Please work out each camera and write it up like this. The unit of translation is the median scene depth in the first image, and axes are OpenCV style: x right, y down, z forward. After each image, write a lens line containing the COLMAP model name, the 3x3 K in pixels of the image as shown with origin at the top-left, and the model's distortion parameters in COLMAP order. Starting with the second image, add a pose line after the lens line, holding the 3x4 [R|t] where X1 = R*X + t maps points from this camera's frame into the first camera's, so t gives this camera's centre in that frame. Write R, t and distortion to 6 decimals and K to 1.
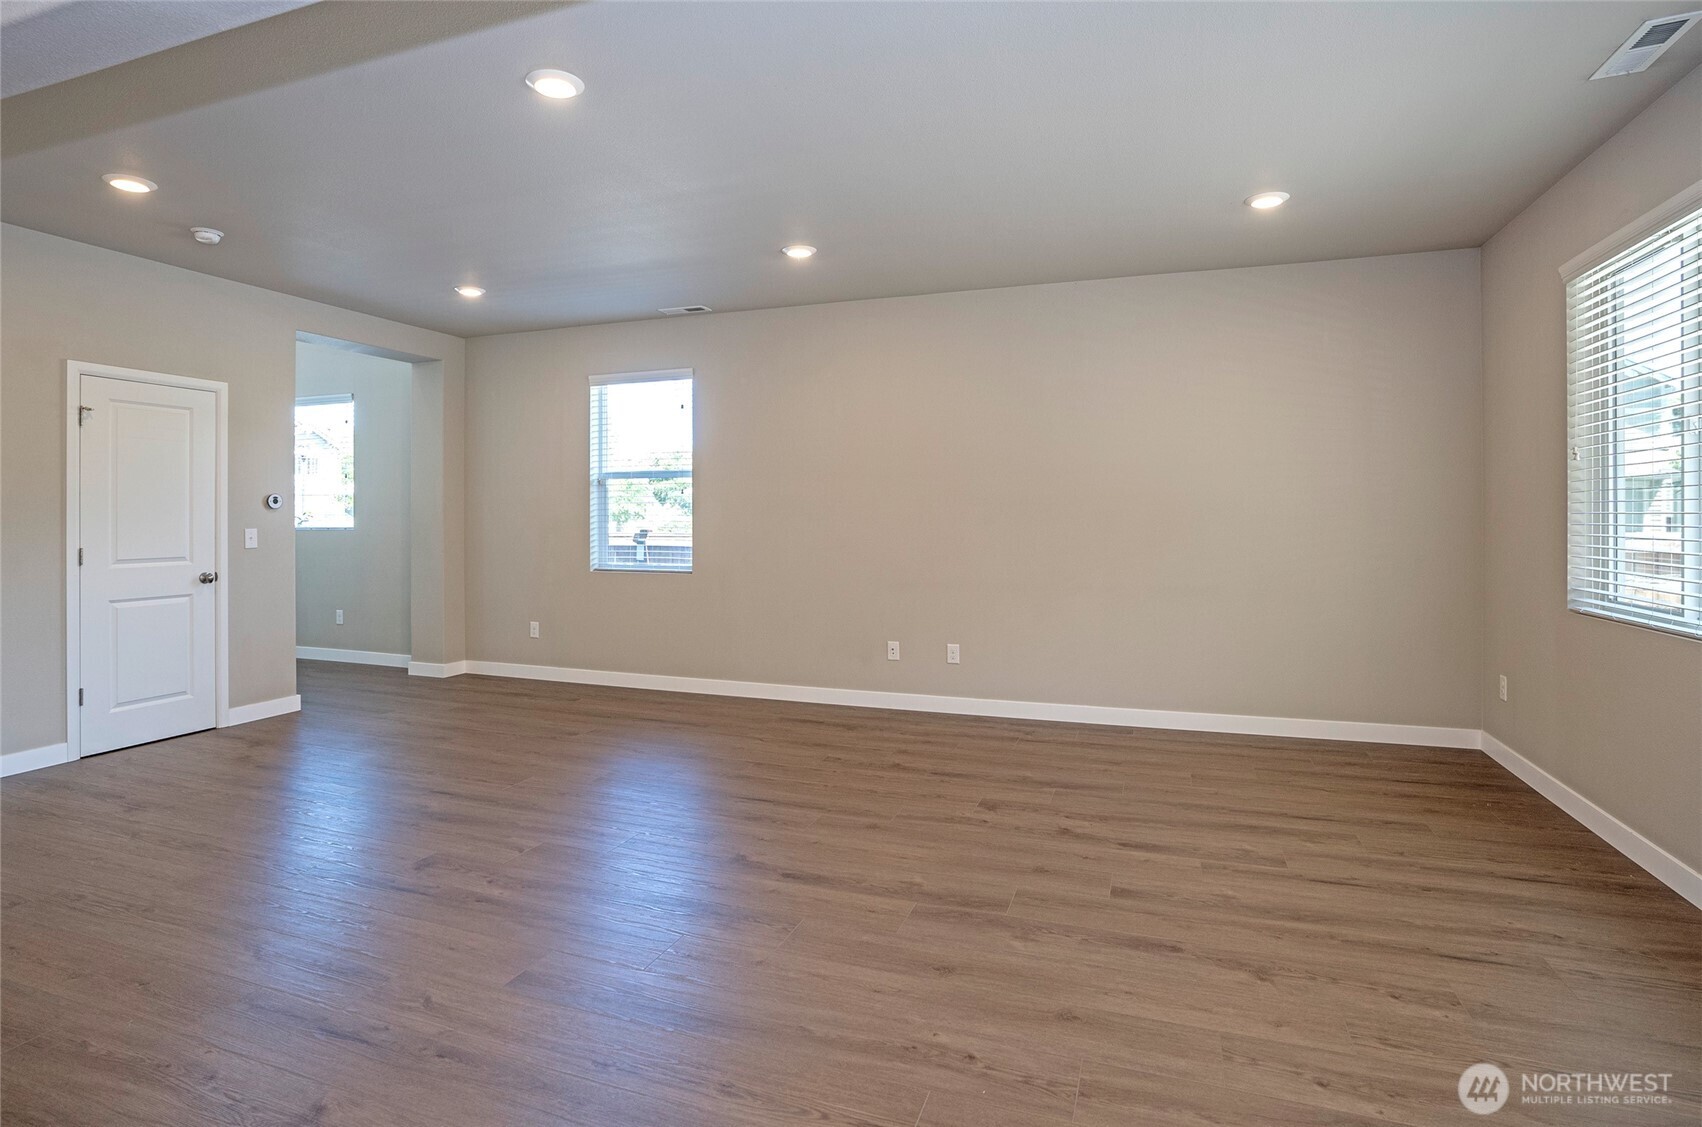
lens RADIAL K [[846.3, 0, 847.5], [0, 846.3, 511.3], [0, 0, 1]] dist [-0.001248, 0.000396]
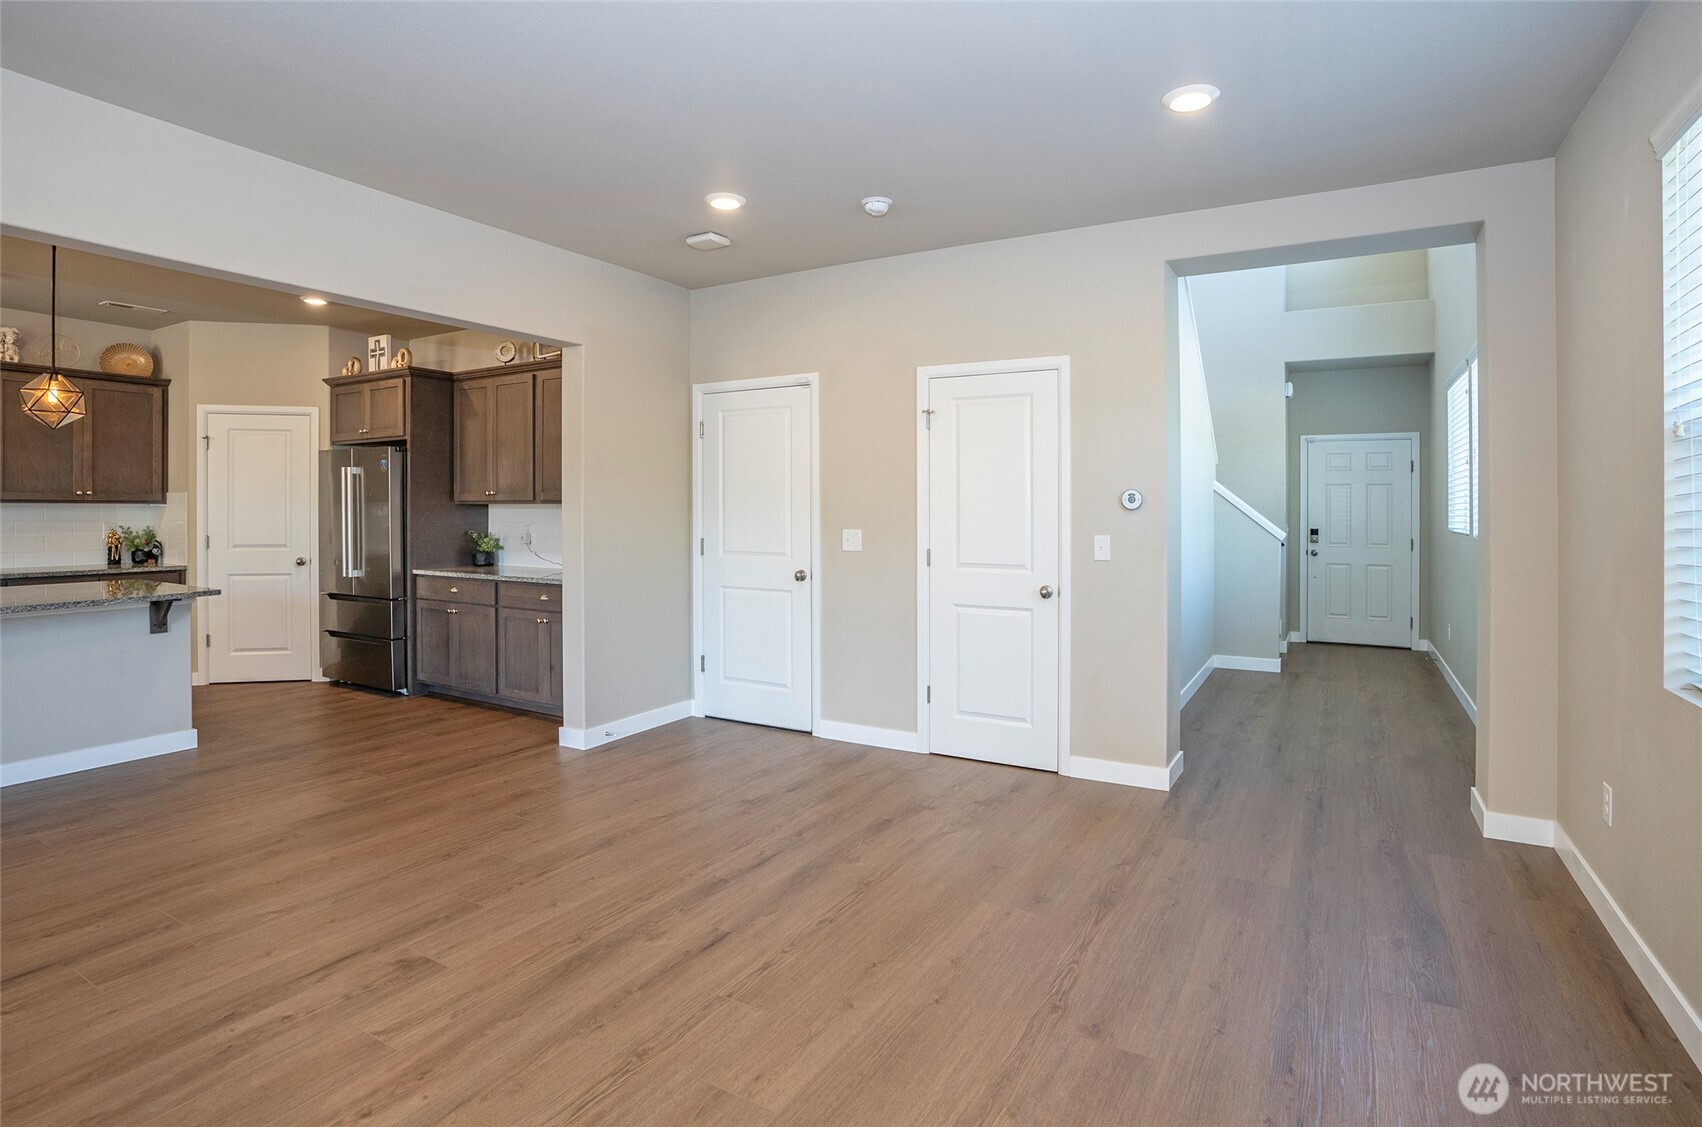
lens RADIAL K [[846.3, 0, 877.6], [0, 846.3, 520.3], [0, 0, 1]] dist [-0.001248, 0.000396]
pose [[-0.146765, 0.017637, -0.989014, 0.101392], [0.001262, 0.999844, 0.017643, -0.008058], [0.989171, 0.001342, -0.146764, 0.950728]]
